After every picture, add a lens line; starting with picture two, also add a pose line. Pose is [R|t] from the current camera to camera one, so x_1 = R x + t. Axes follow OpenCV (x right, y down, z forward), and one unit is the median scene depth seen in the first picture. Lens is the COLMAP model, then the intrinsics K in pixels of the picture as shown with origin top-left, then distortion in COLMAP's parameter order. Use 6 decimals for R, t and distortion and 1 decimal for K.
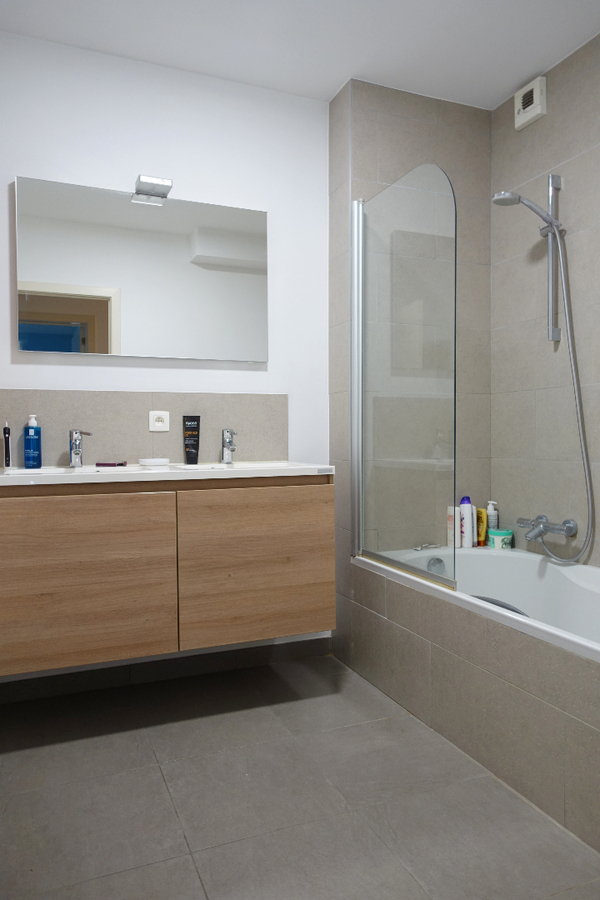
lens RADIAL K [[624.3, 0, 300.0], [0, 624.3, 450.0], [0, 0, 1]] dist [0.013660, 0.010118]
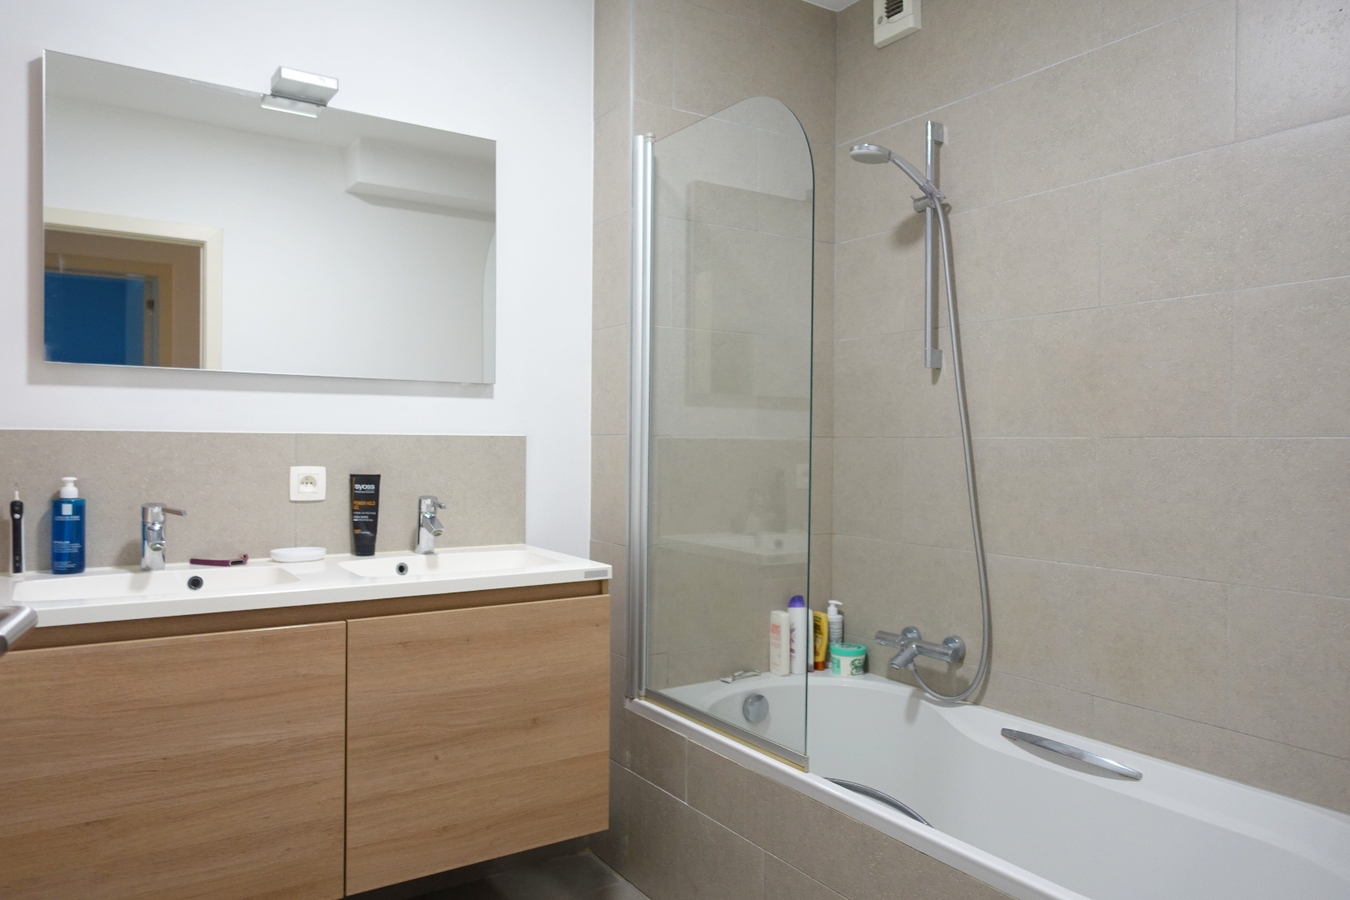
lens RADIAL K [[936.5, 0, 680.9], [0, 936.5, 459.6], [0, 0, 1]] dist [0.013660, 0.010118]
pose [[0.981712, 0.012511, 0.189959, -0.049661], [-0.010921, 0.999896, -0.009414, -0.065744], [-0.190058, 0.007167, 0.981747, 0.068482]]
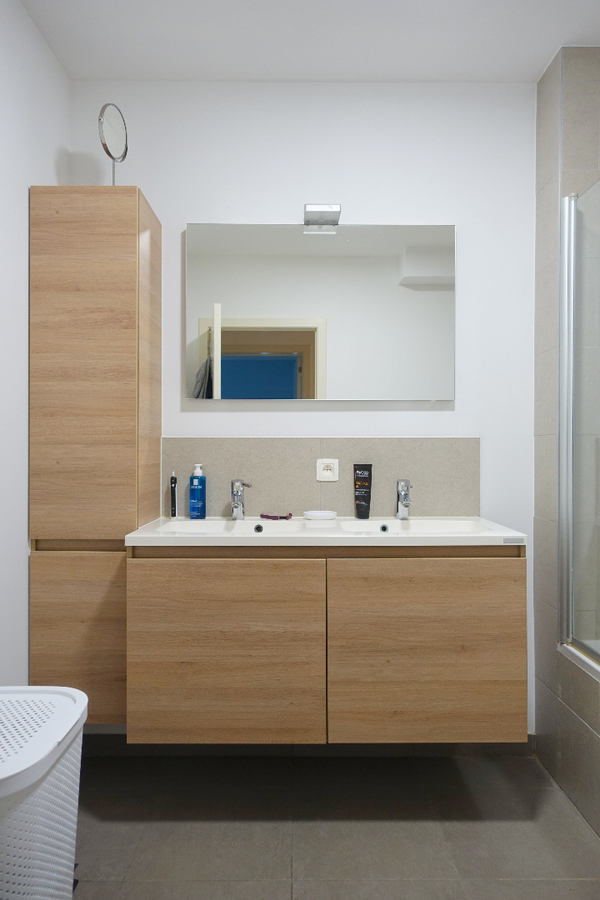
lens RADIAL K [[629.9, 0, 292.2], [0, 629.9, 455.9], [0, 0, 1]] dist [0.004047, 0.002737]
pose [[0.926582, 0.009332, -0.375977, 0.072922], [-0.016056, 0.999762, -0.014754, -0.053349], [0.375750, 0.019708, 0.926512, 0.136241]]
